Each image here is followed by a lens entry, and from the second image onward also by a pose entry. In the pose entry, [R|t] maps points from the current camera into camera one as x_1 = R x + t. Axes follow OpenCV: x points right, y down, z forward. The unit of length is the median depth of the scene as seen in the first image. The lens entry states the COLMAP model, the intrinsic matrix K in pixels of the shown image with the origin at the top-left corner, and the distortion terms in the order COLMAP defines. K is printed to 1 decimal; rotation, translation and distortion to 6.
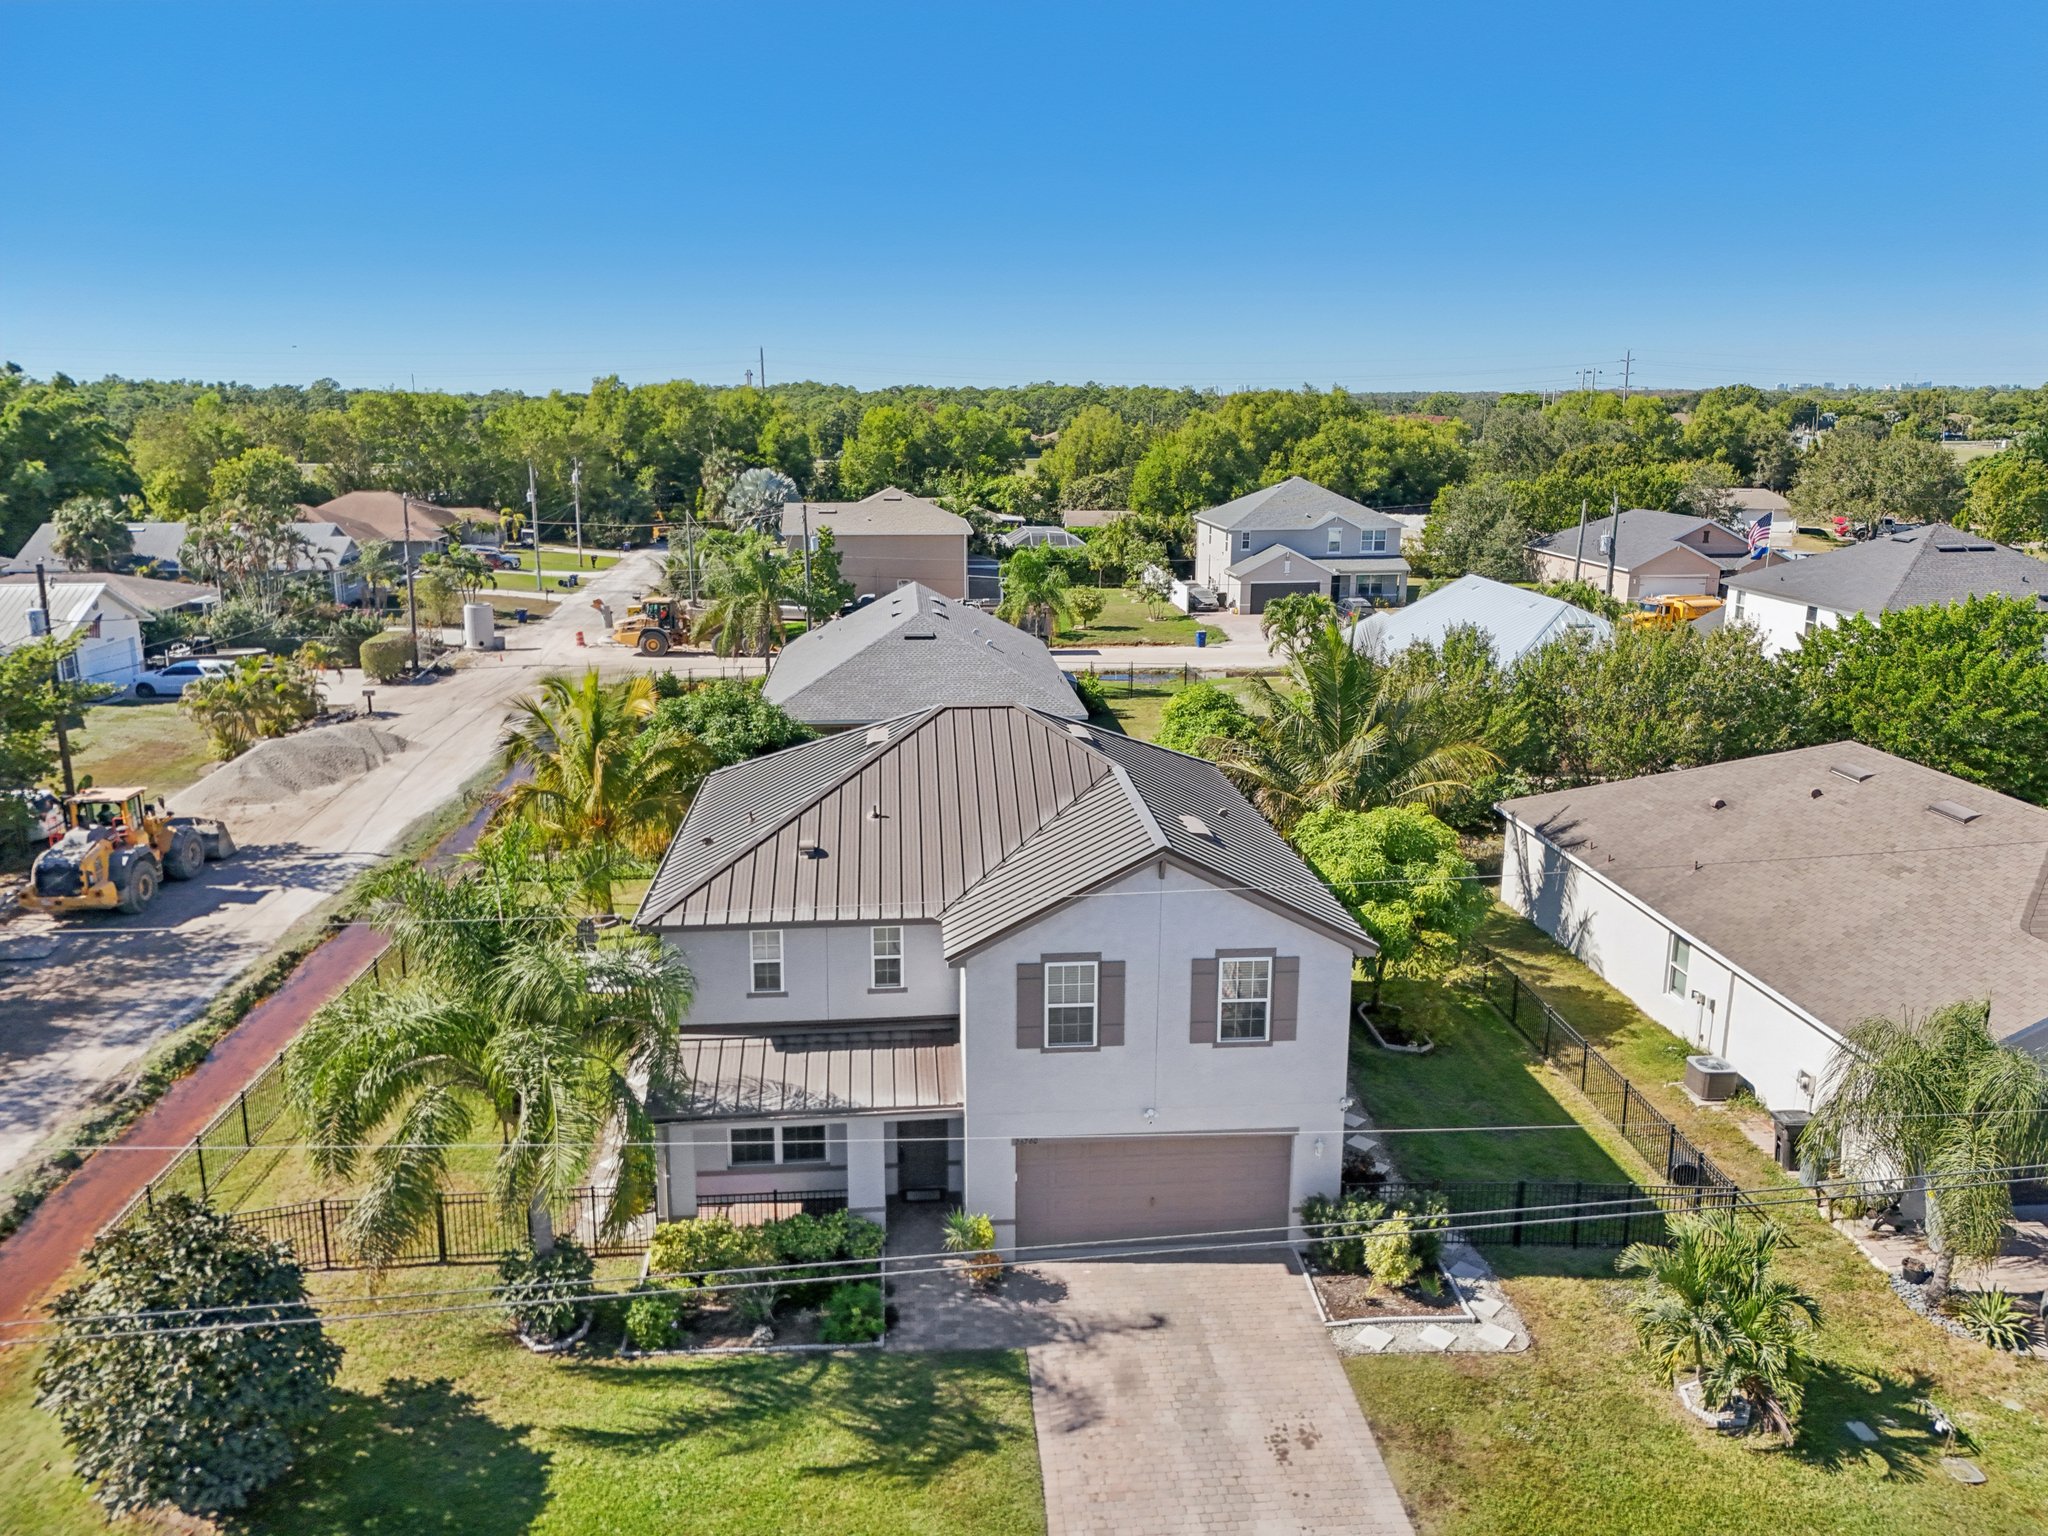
lens RADIAL K [[1530.1, 0, 1027.0], [0, 1530.1, 732.4], [0, 0, 1]] dist [0.065332, -0.077511]
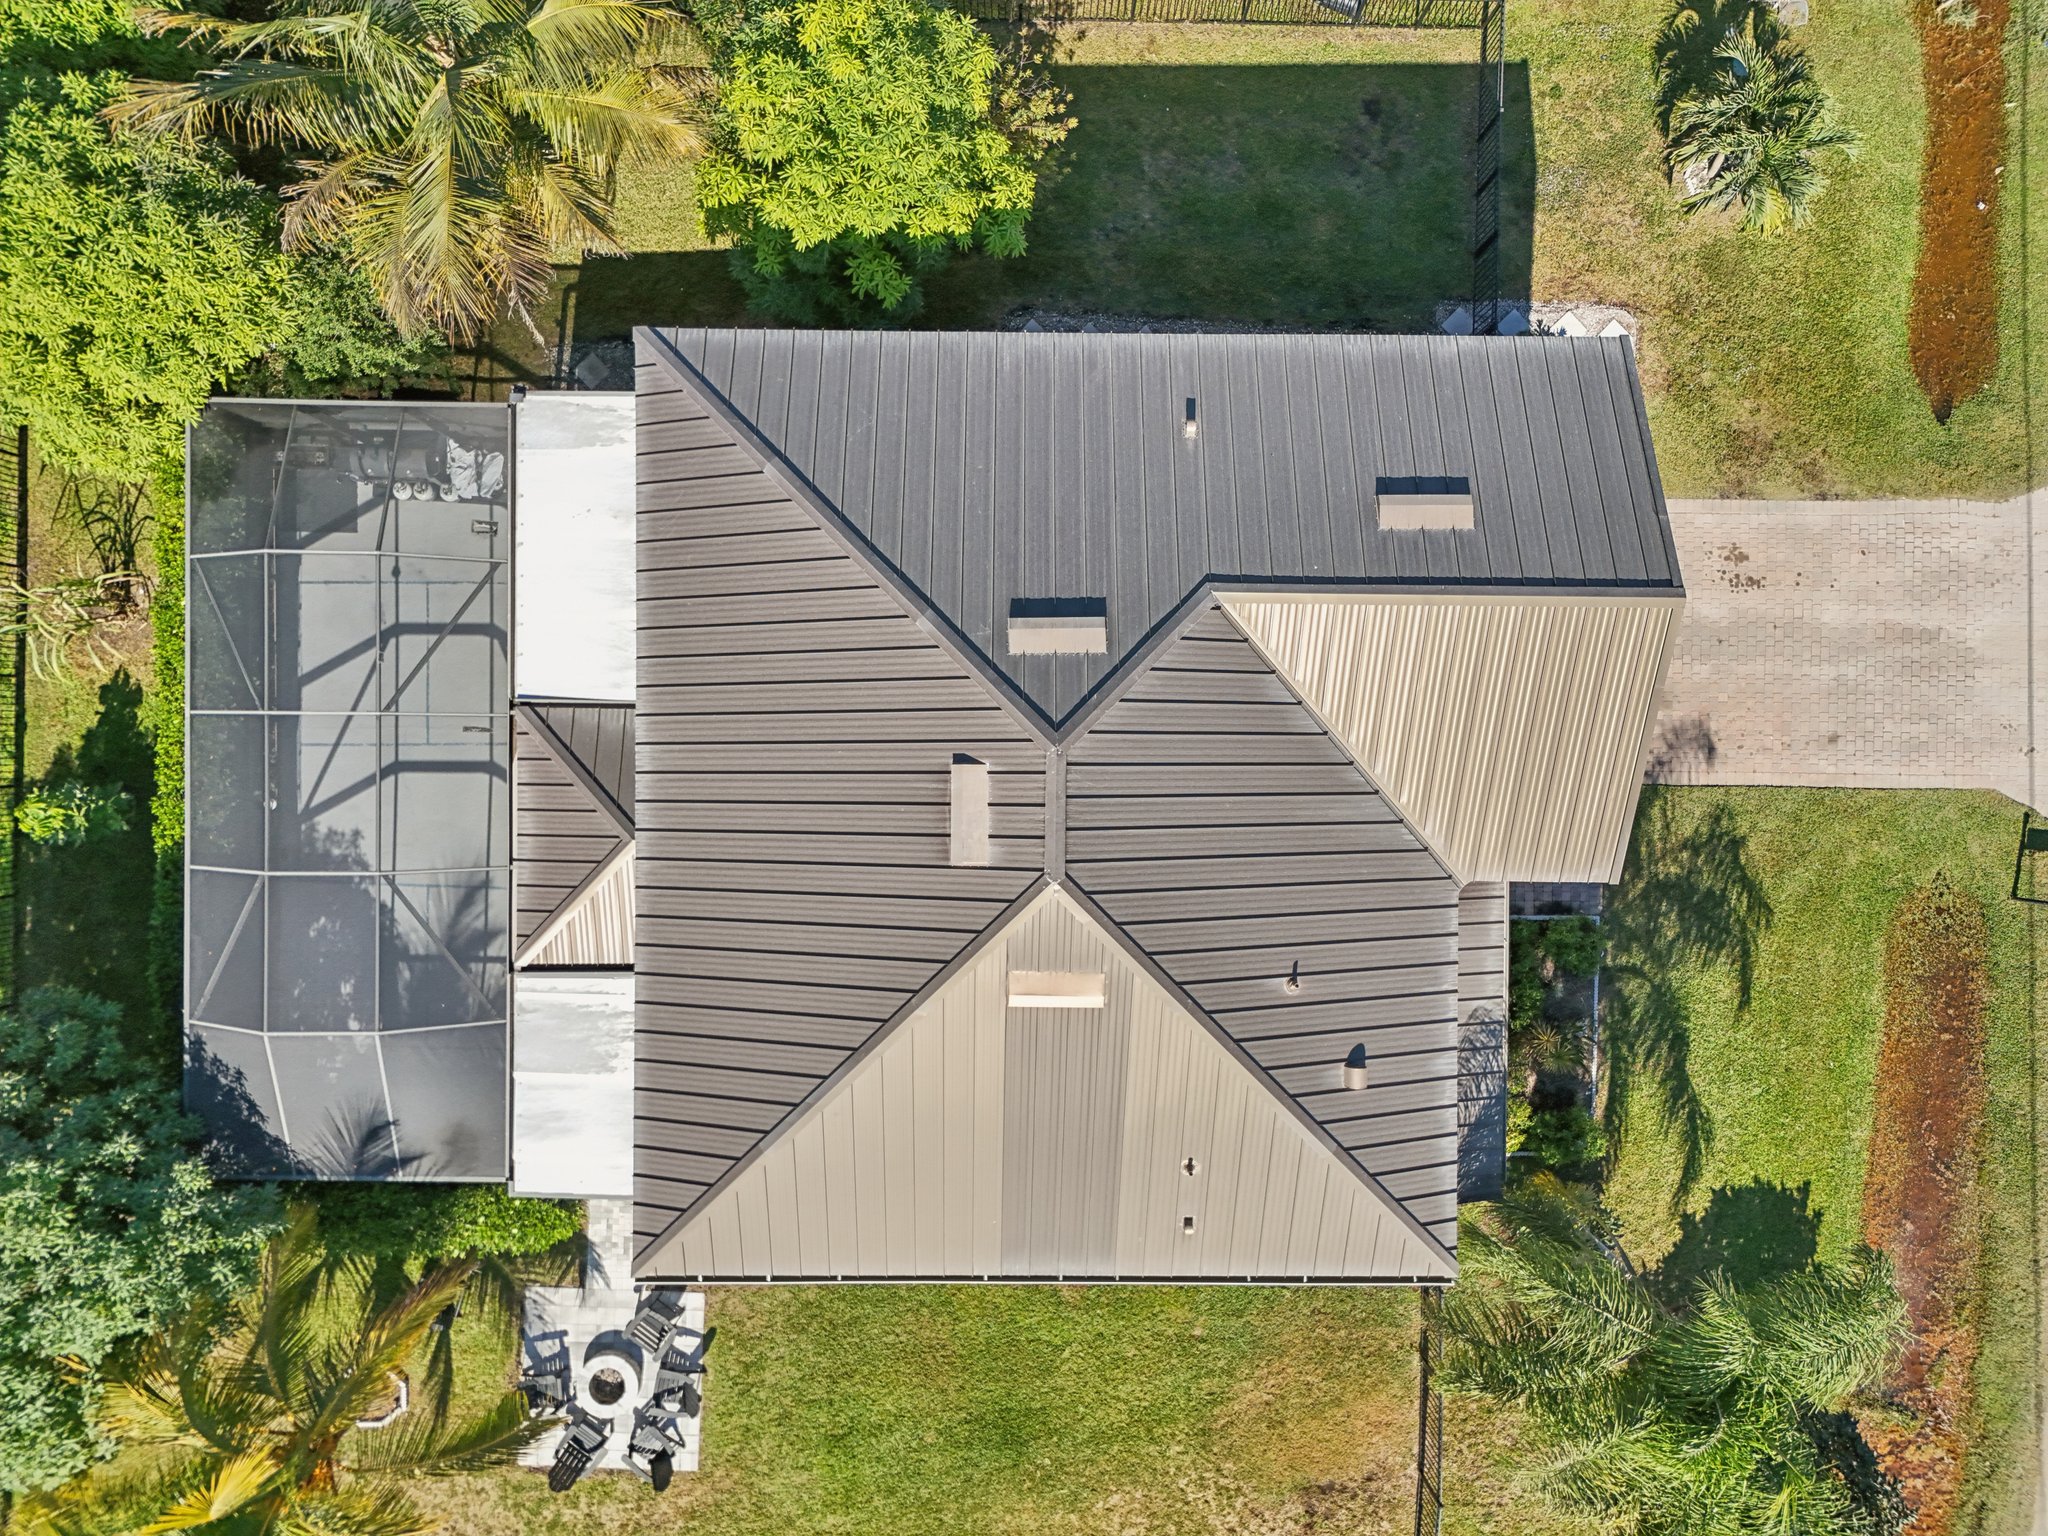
lens RADIAL K [[1530.1, 0, 1027.0], [0, 1530.1, 732.4], [0, 0, 1]] dist [0.065332, -0.077511]
pose [[0.096428, -0.995339, -0.001582, -0.002348], [0.188701, 0.016721, 0.981892, -0.694445], [-0.977289, -0.094980, 0.189434, 1.122433]]
